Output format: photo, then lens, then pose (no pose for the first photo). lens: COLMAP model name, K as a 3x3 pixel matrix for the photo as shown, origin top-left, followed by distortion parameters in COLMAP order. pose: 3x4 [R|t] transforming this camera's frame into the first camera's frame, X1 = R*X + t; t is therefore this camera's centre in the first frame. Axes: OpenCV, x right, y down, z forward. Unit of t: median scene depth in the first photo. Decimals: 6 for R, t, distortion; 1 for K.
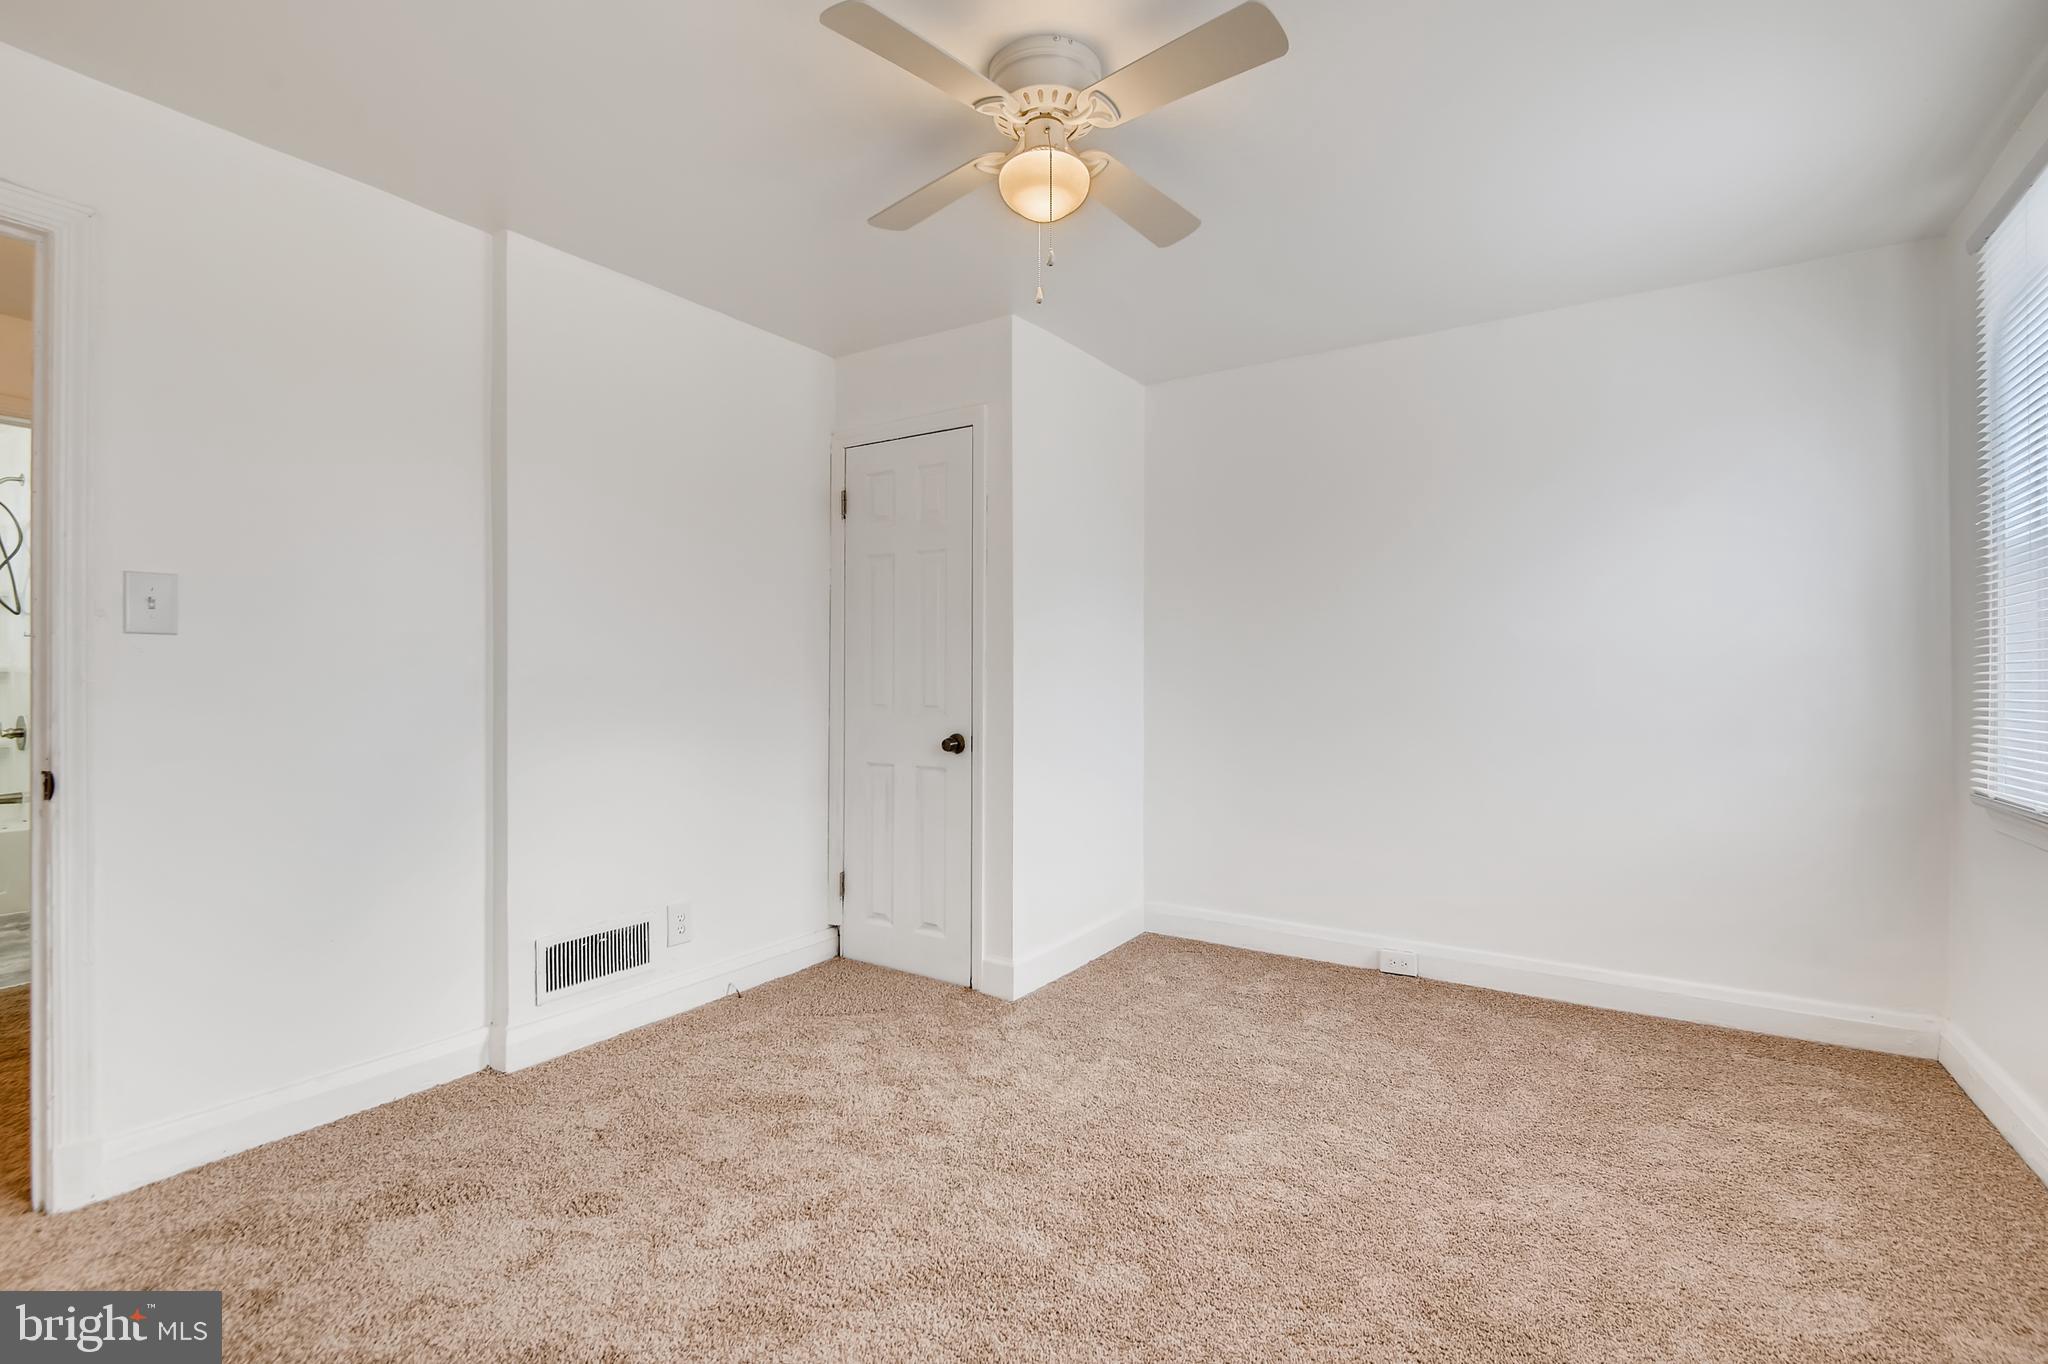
lens RADIAL K [[943.3, 0, 1021.1], [0, 943.3, 674.0], [0, 0, 1]] dist [0.002029, -0.000707]
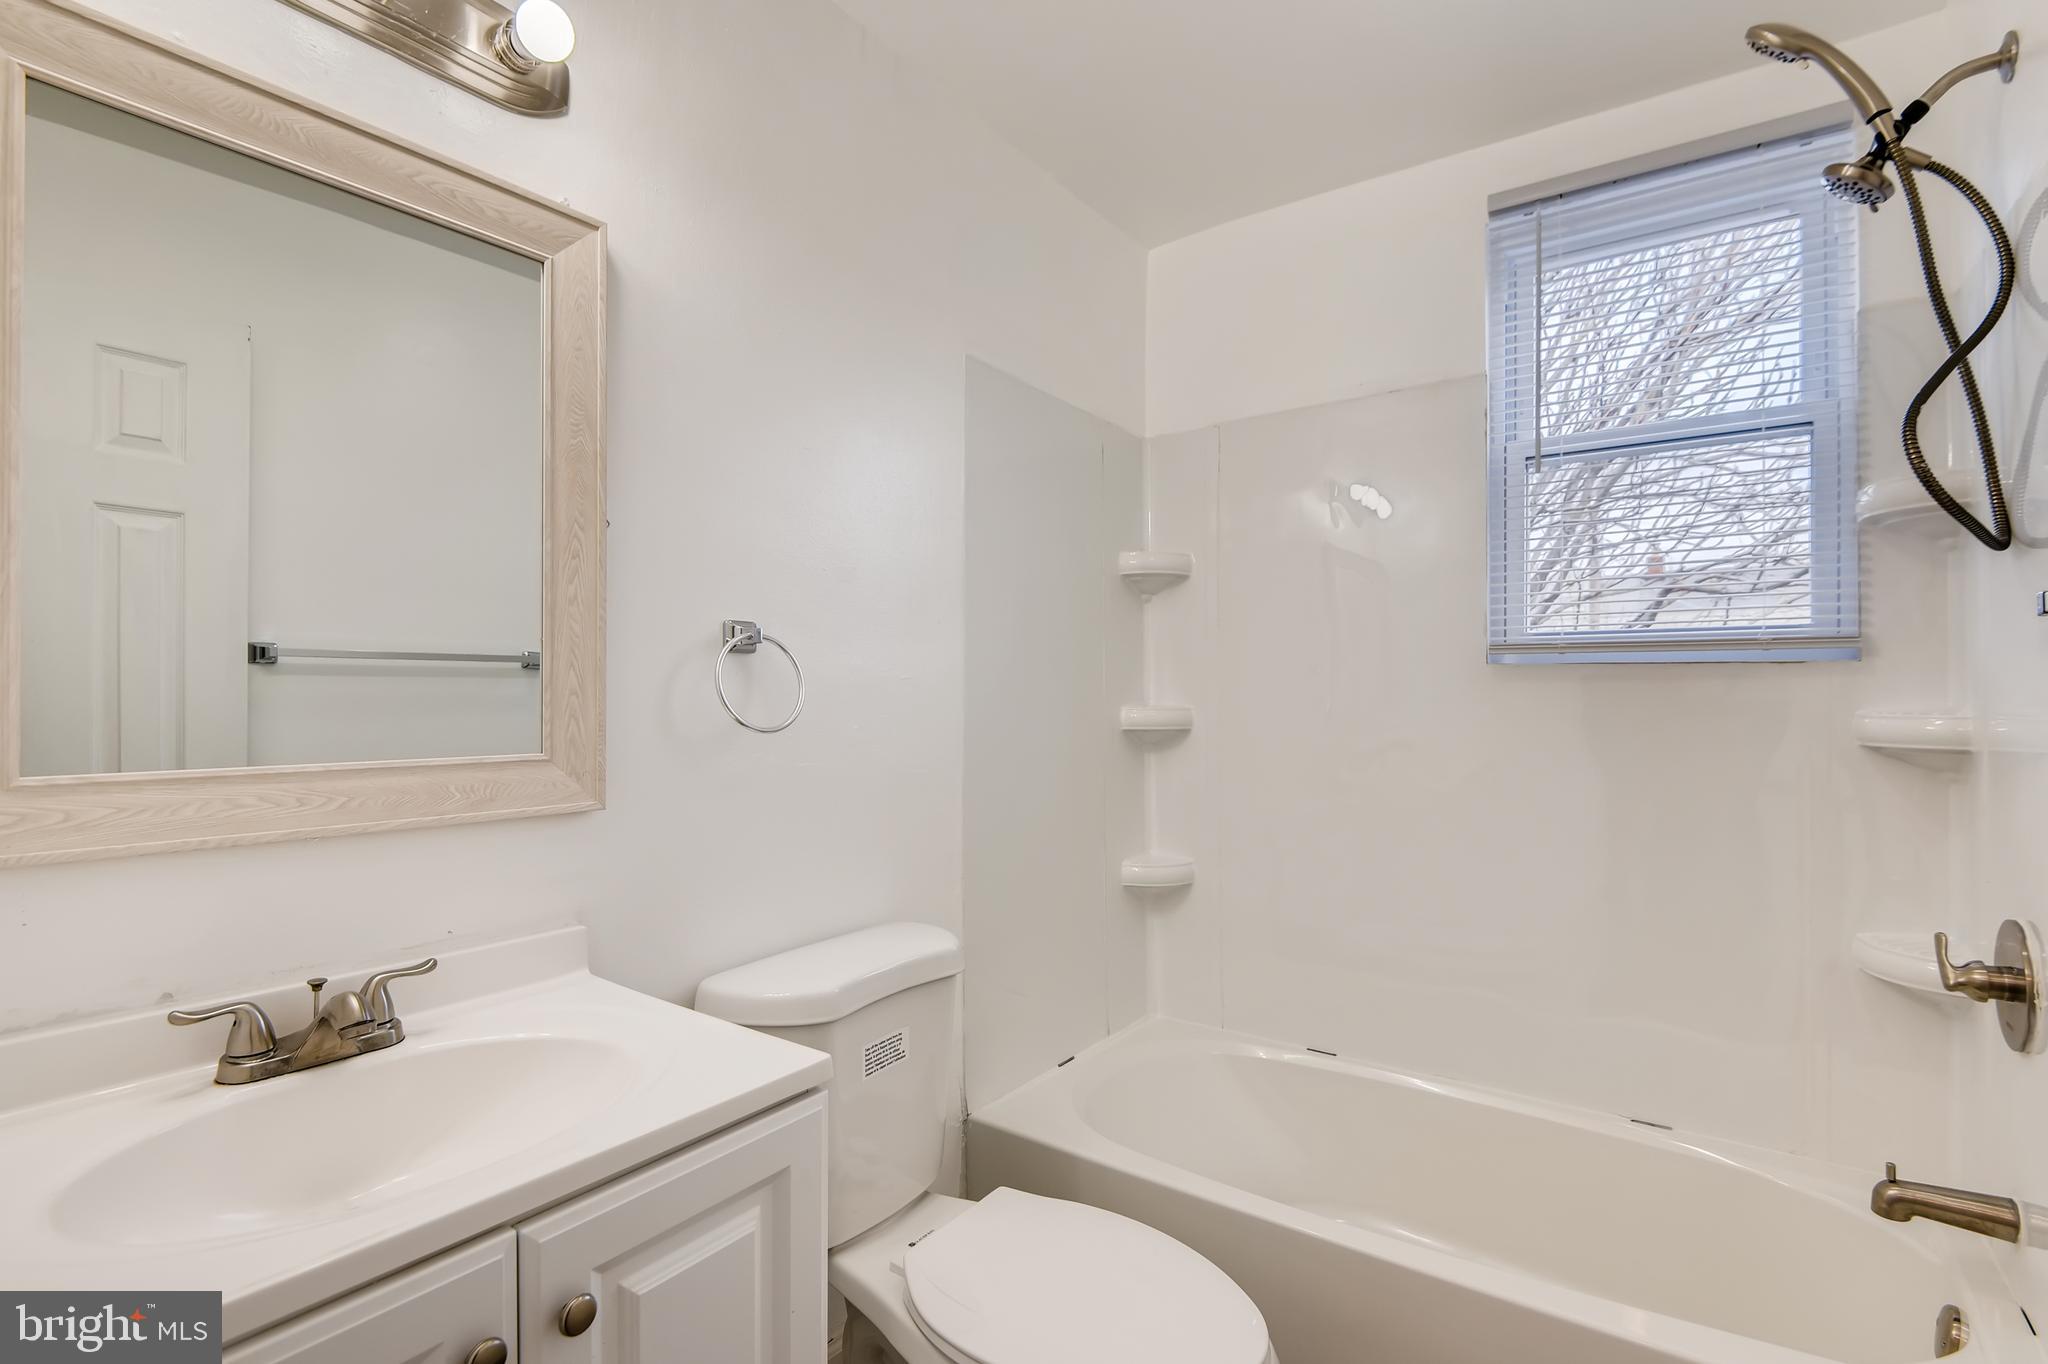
lens RADIAL K [[943.3, 0, 1024.5], [0, 943.3, 686.3], [0, 0, 1]] dist [0.002029, -0.000707]
pose [[-0.050141, -0.012037, -0.998670, -0.504379], [-0.002678, 0.999925, -0.011918, -0.012447], [0.998739, 0.002077, -0.050170, 0.475983]]
